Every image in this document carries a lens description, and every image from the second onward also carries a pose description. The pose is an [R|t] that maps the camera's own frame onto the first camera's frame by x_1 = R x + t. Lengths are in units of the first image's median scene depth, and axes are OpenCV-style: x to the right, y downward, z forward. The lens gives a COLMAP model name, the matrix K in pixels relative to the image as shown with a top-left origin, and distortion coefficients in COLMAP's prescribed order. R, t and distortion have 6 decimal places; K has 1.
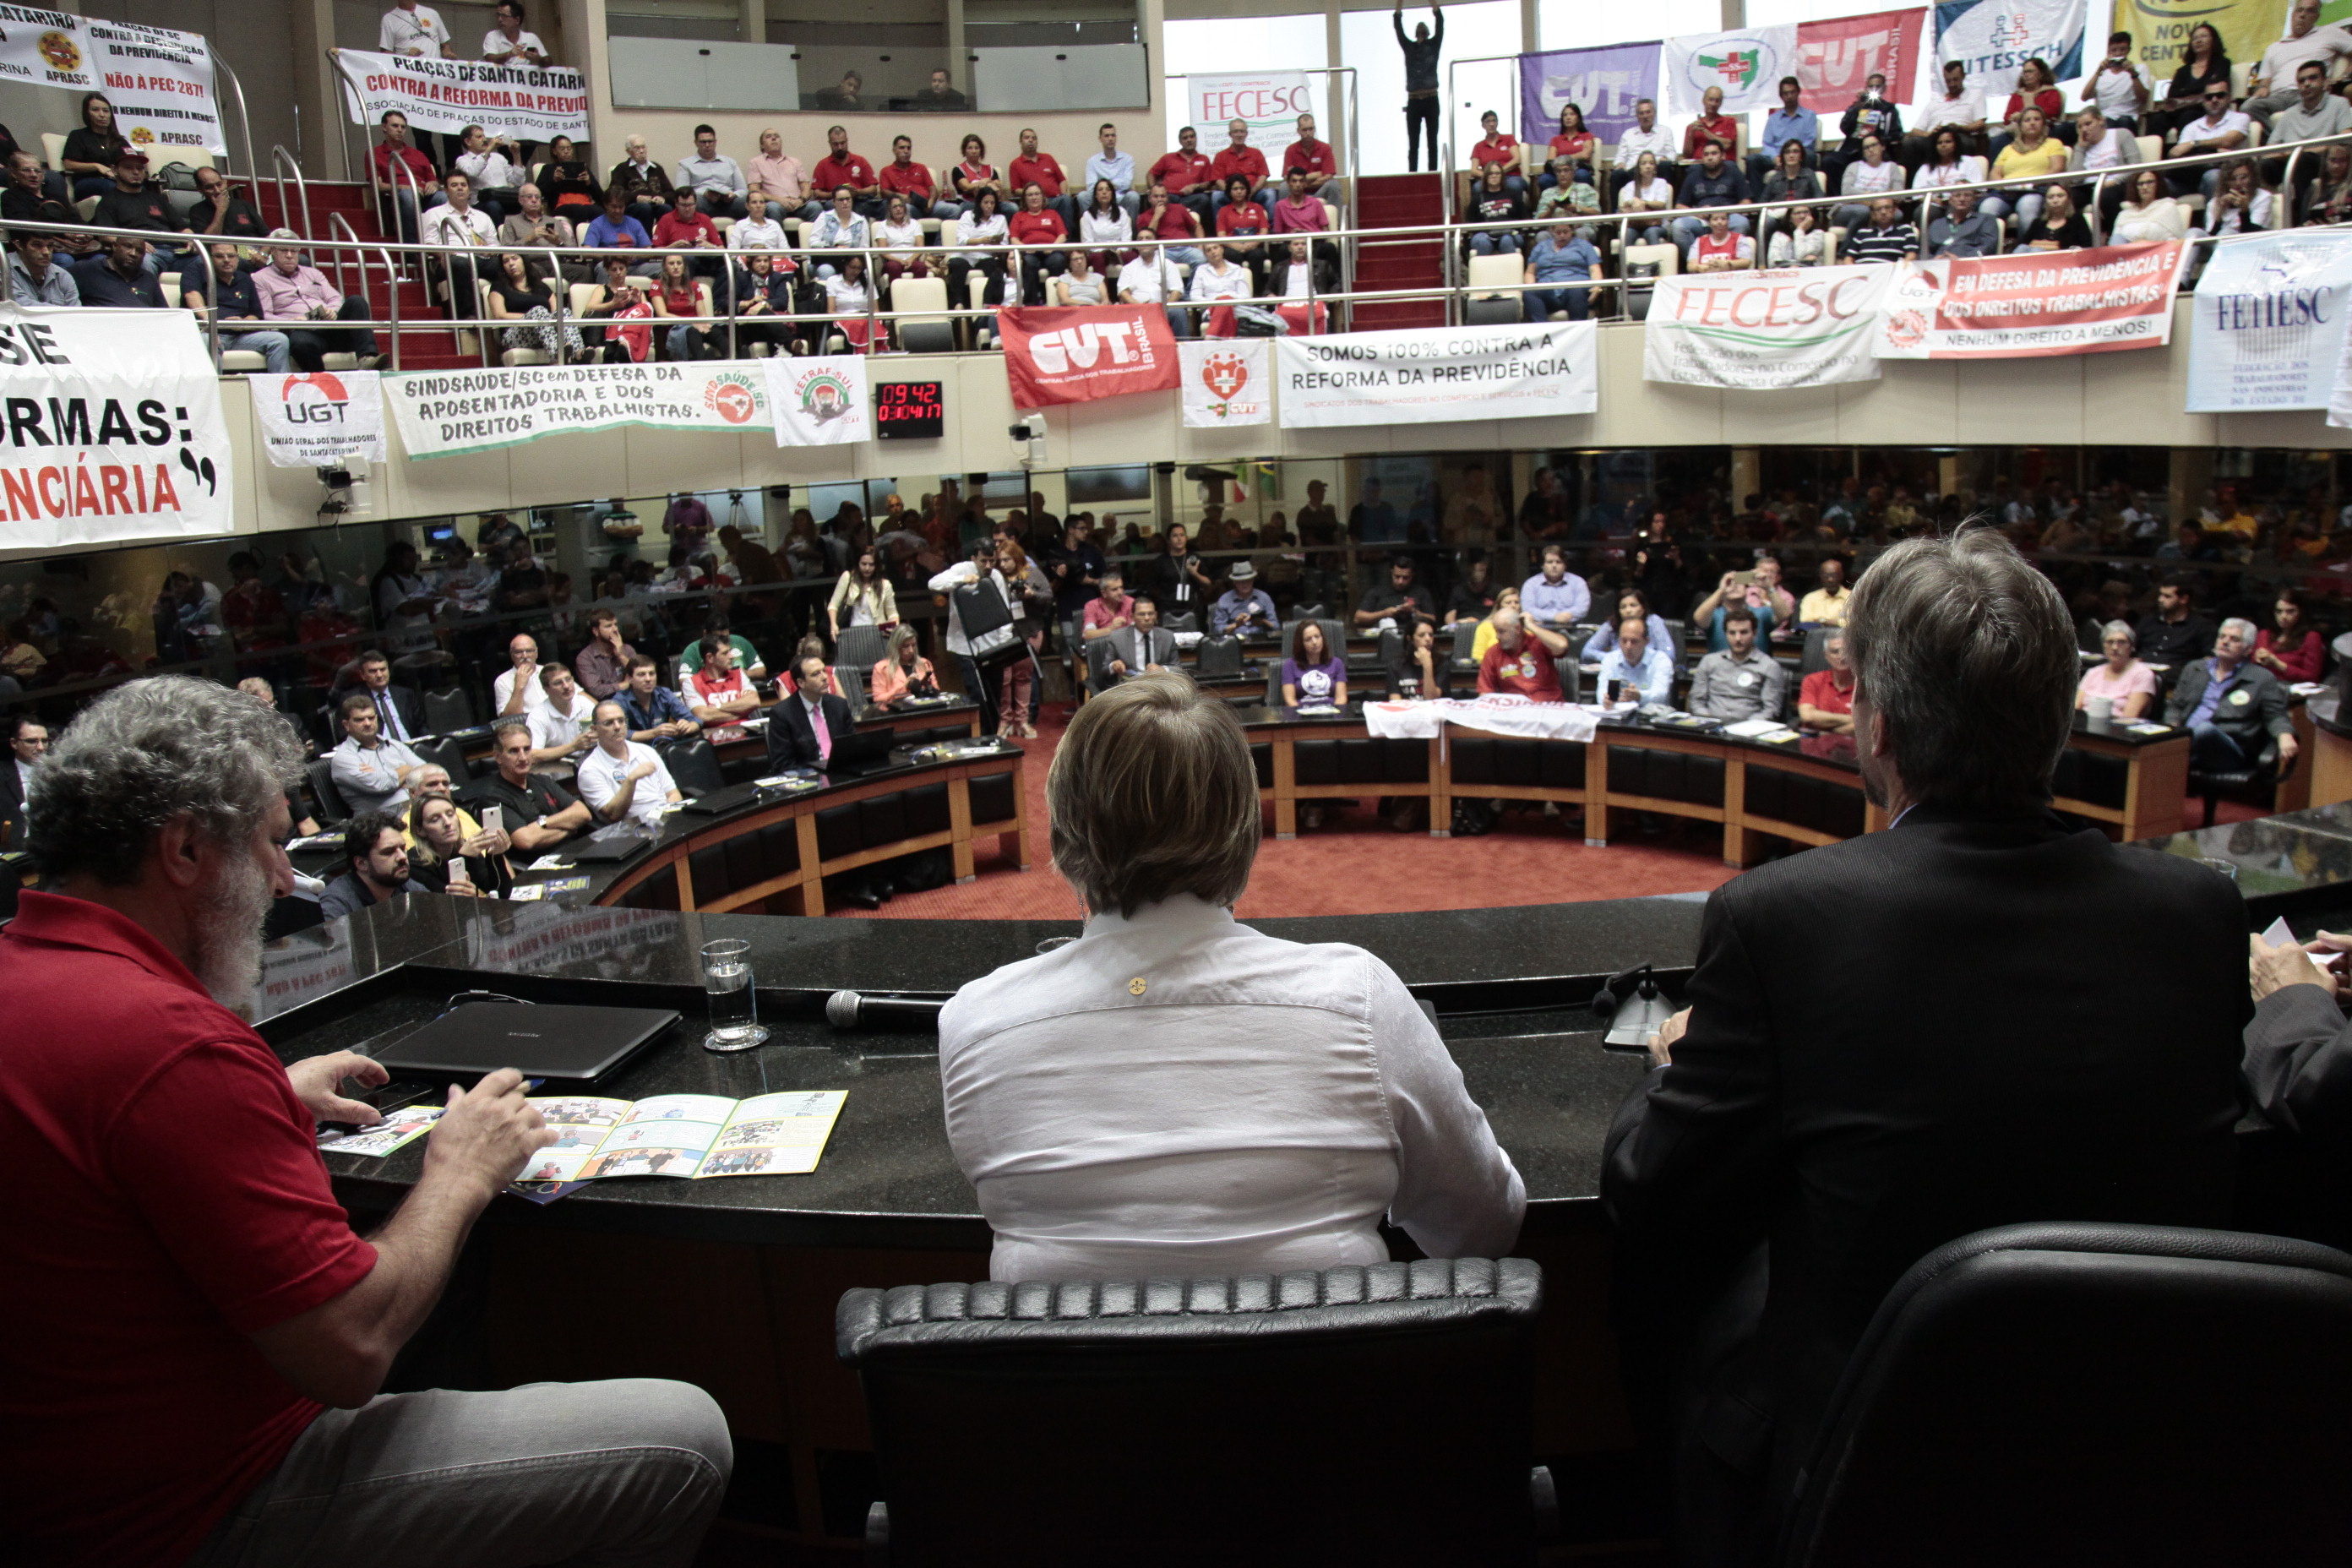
lens RADIAL K [[1631.8, 0, 1214.4], [0, 1631.8, 784.4], [0, 0, 1]] dist [-0.130874, 0.074677]
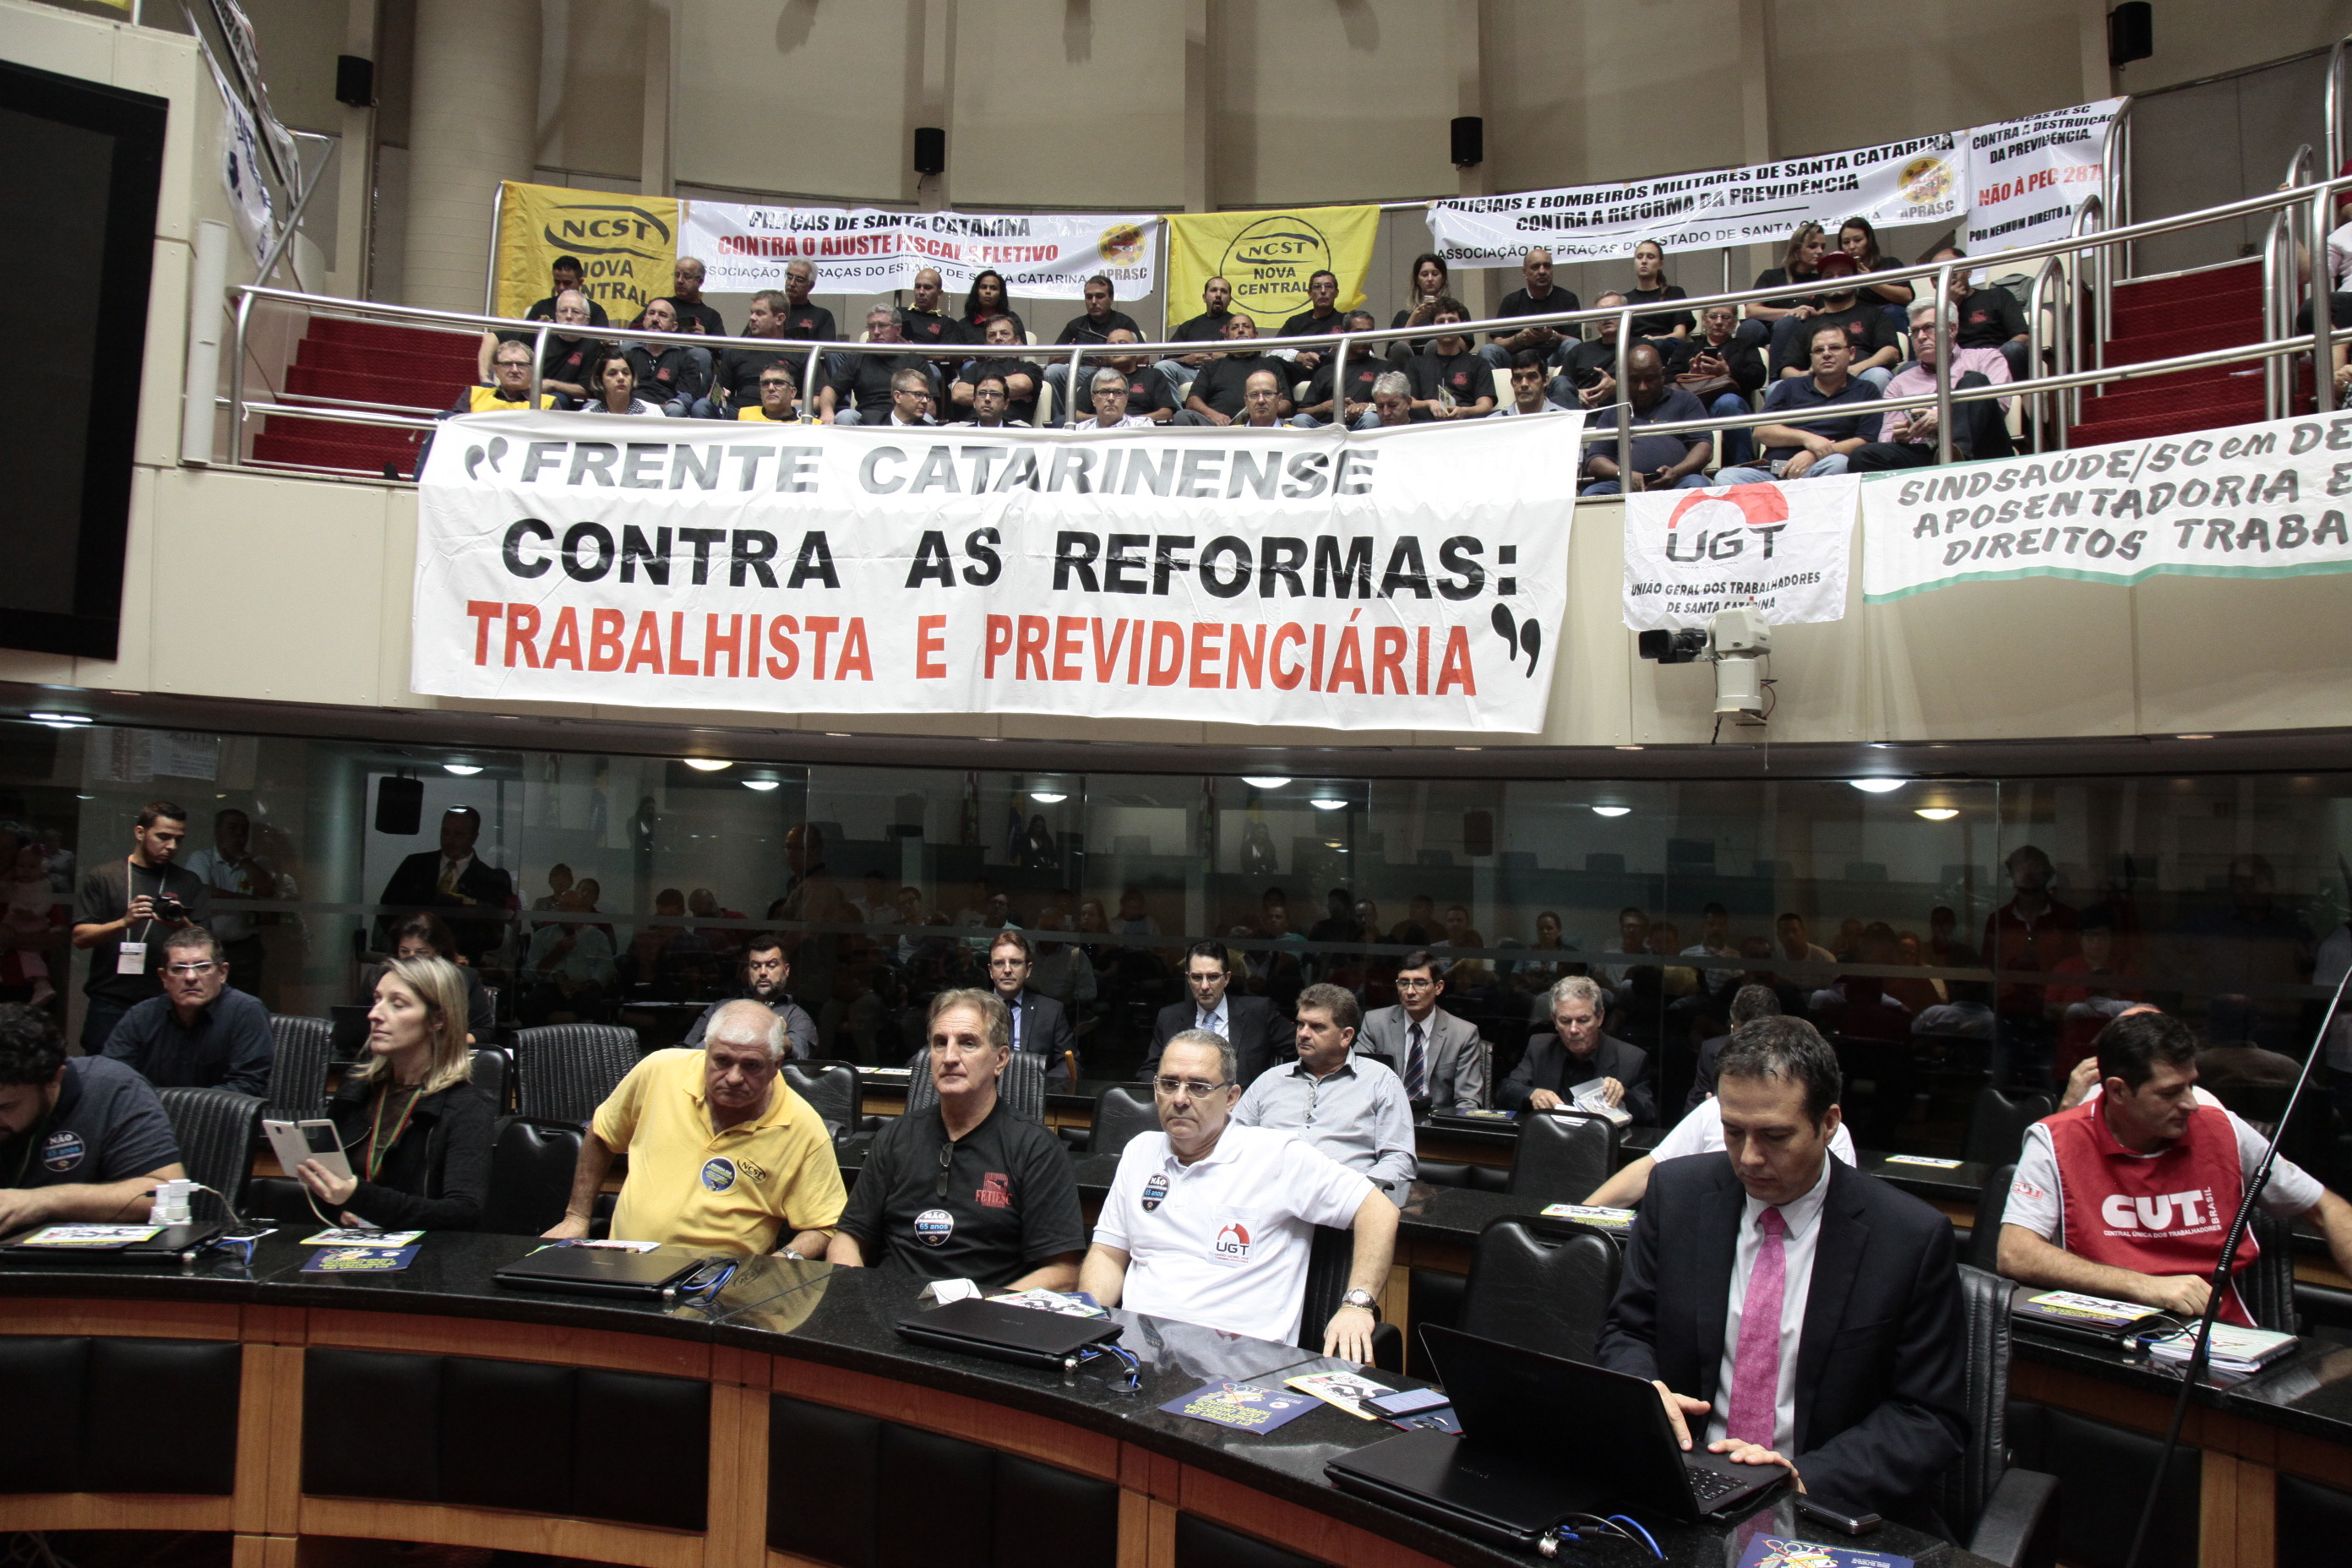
lens RADIAL K [[1631.8, 0, 1214.4], [0, 1631.8, 784.4], [0, 0, 1]] dist [-0.130874, 0.074677]
pose [[-0.013499, -0.020378, -0.999701, 0.025182], [-0.265557, 0.963961, -0.016064, -0.070015], [0.964001, 0.265261, -0.018424, 0.654674]]
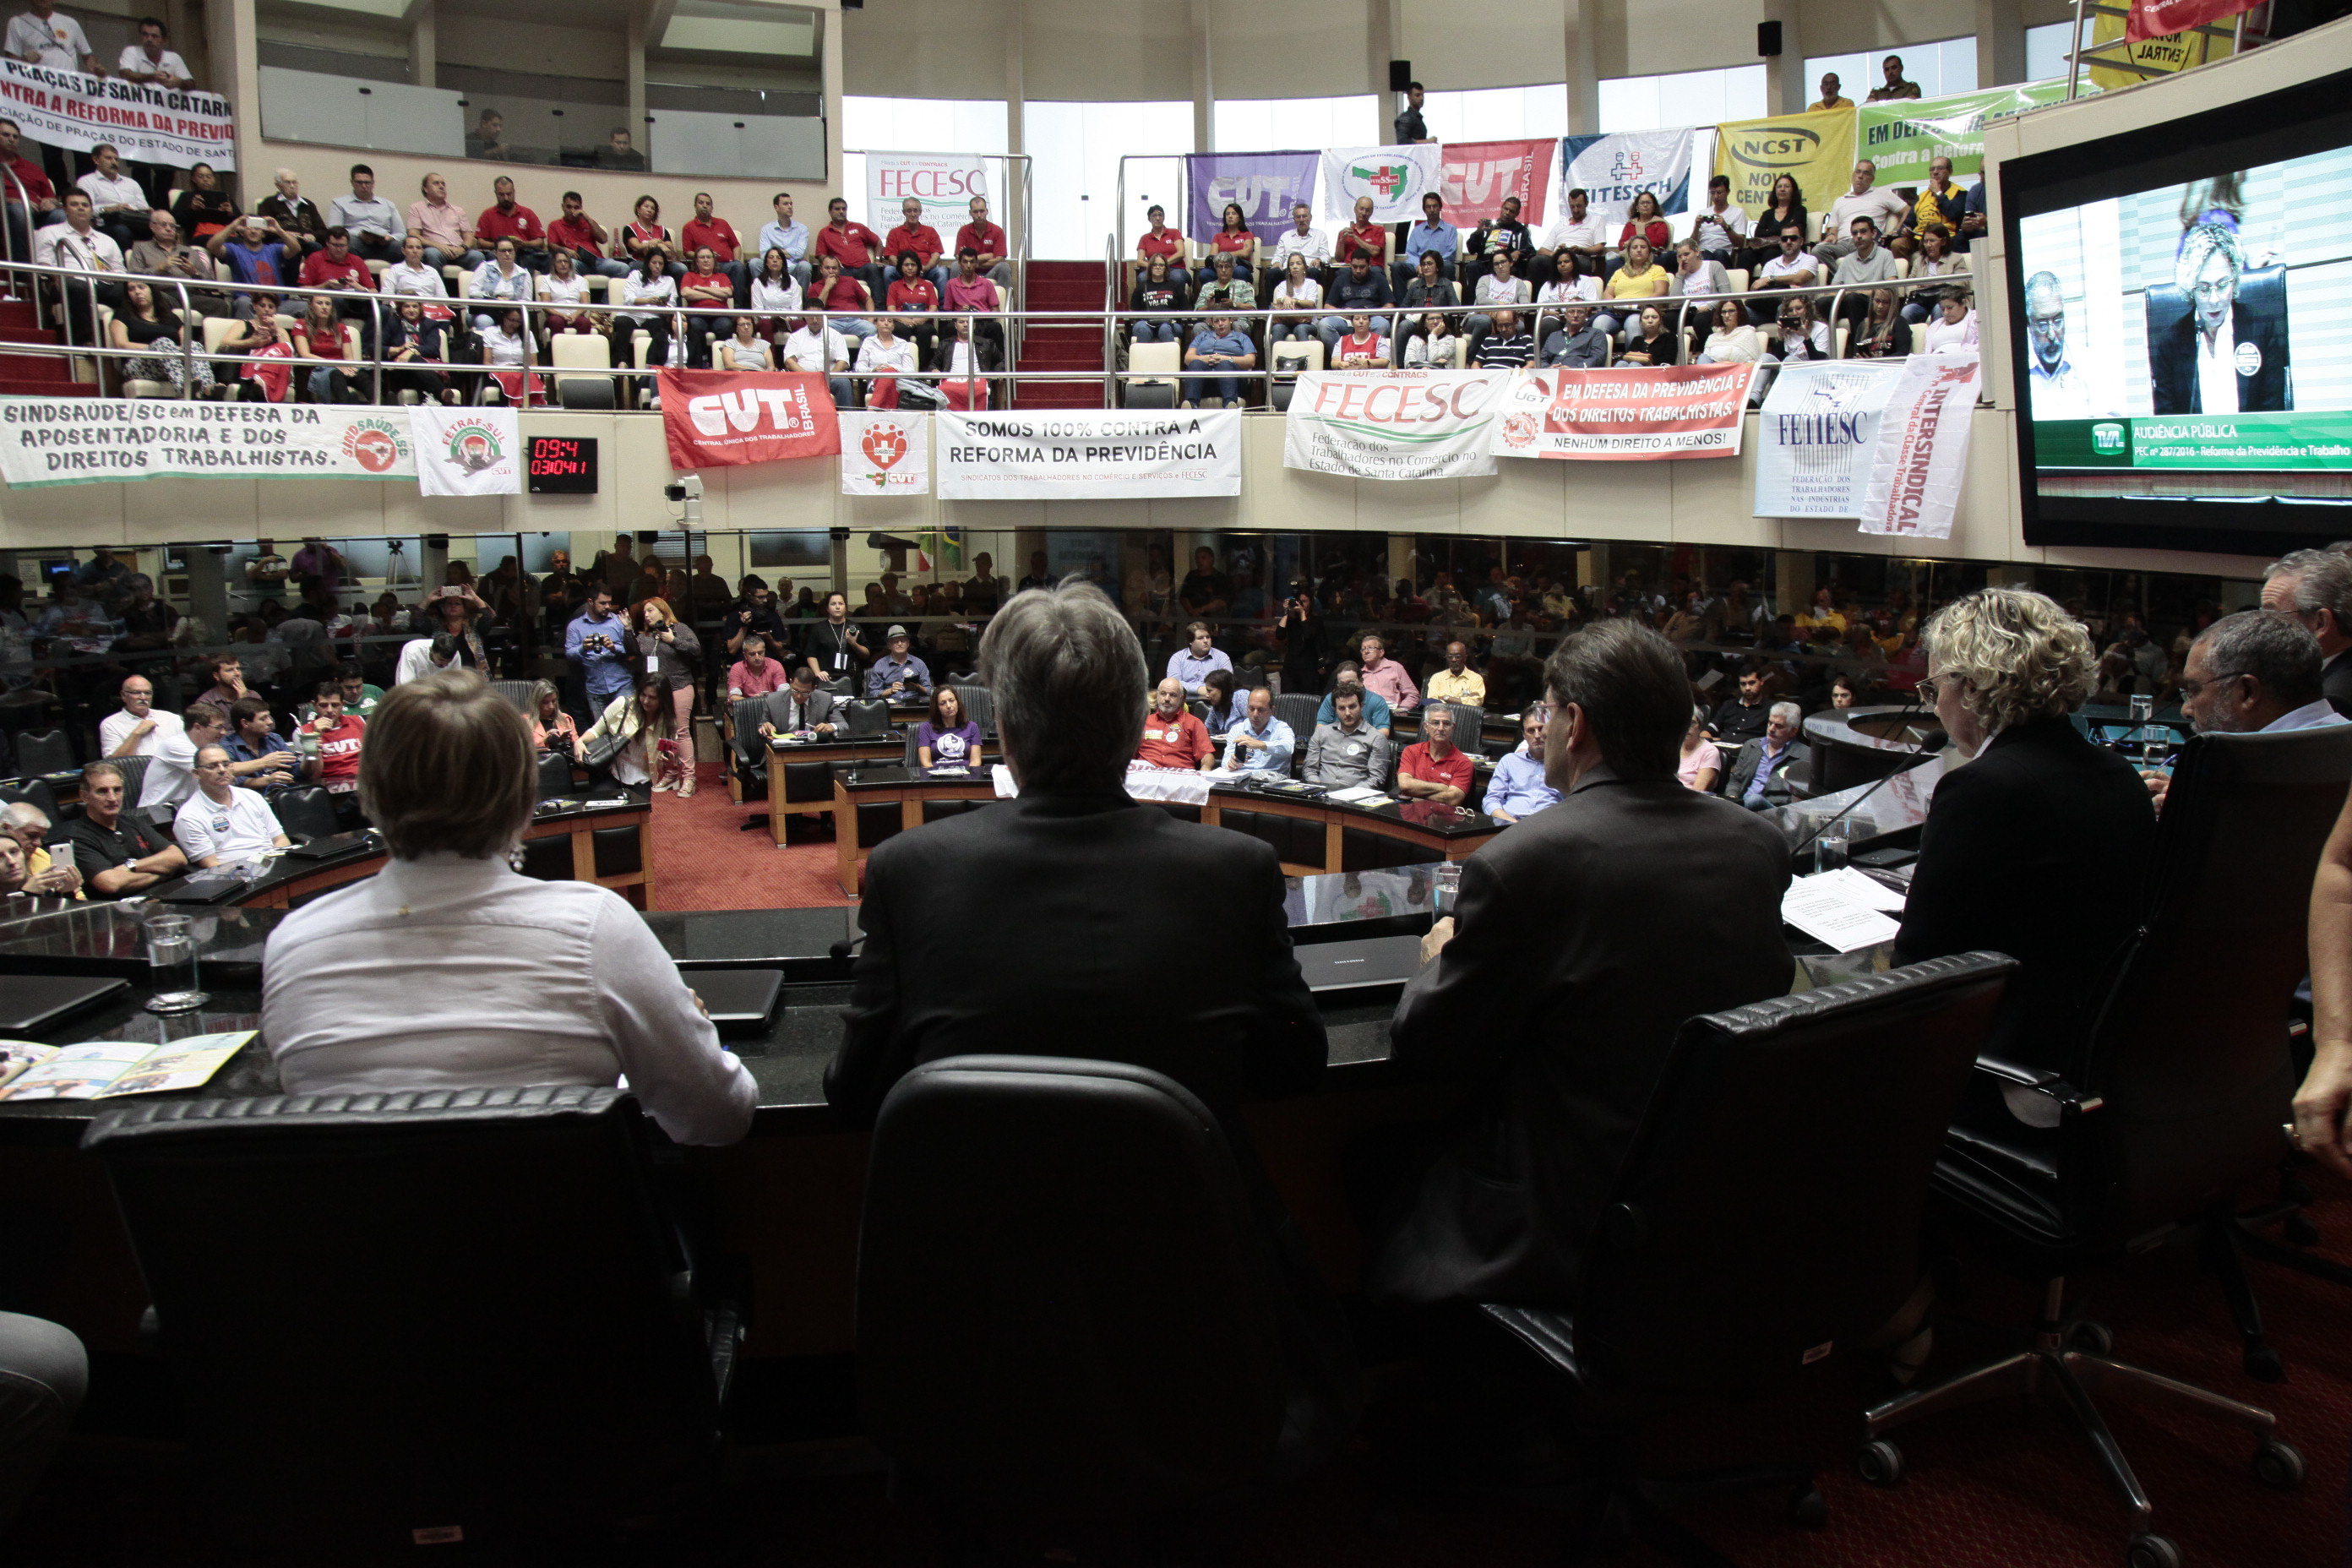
lens RADIAL K [[1631.8, 0, 1214.4], [0, 1631.8, 784.4], [0, 0, 1]] dist [-0.130874, 0.074677]
pose [[0.983429, 0.019062, 0.180288, 0.034183], [-0.010717, 0.998831, -0.047145, 0.007427], [-0.180976, 0.044432, 0.982483, -0.032324]]
